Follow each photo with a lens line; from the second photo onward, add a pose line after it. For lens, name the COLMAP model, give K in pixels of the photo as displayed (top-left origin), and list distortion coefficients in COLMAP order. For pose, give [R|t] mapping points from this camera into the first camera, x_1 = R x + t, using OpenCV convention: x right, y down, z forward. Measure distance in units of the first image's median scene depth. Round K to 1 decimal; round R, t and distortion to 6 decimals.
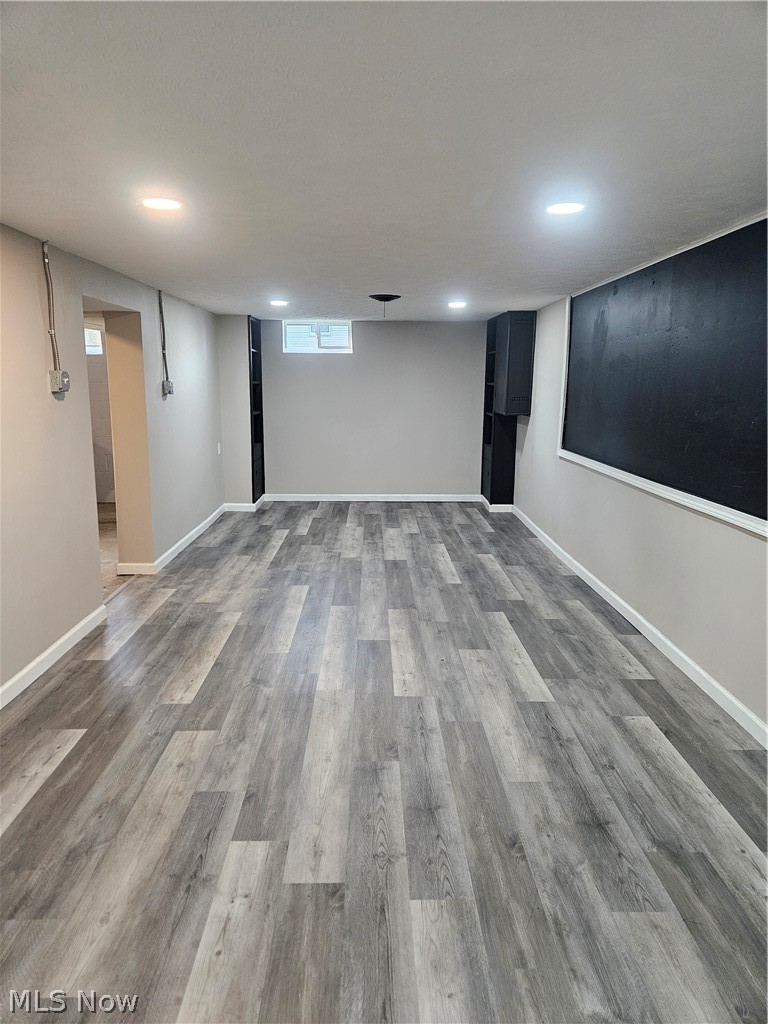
lens RADIAL K [[674.0, 0, 384.0], [0, 674.0, 512.0], [0, 0, 1]] dist [-0.000177, -0.001213]
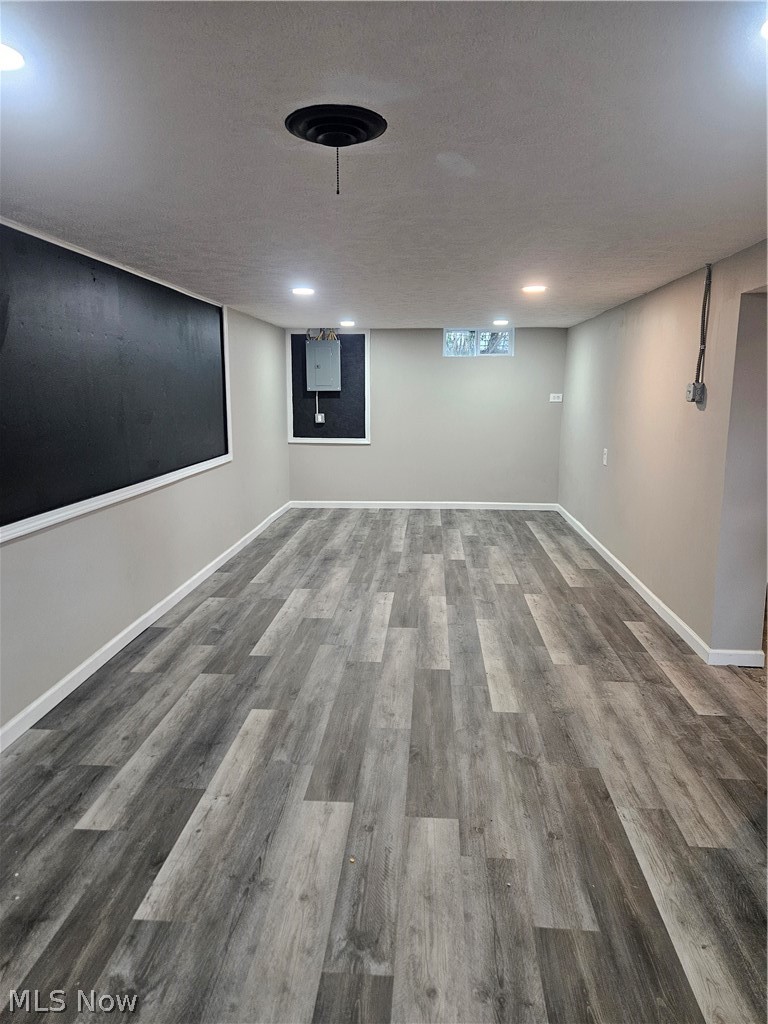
lens RADIAL K [[674.0, 0, 384.0], [0, 674.0, 512.0], [0, 0, 1]] dist [-0.000177, -0.001213]
pose [[-0.995855, -0.022497, 0.088127, -0.069149], [0.010905, 0.932407, 0.361246, -0.340273], [-0.090297, 0.360710, -0.928297, 1.755526]]
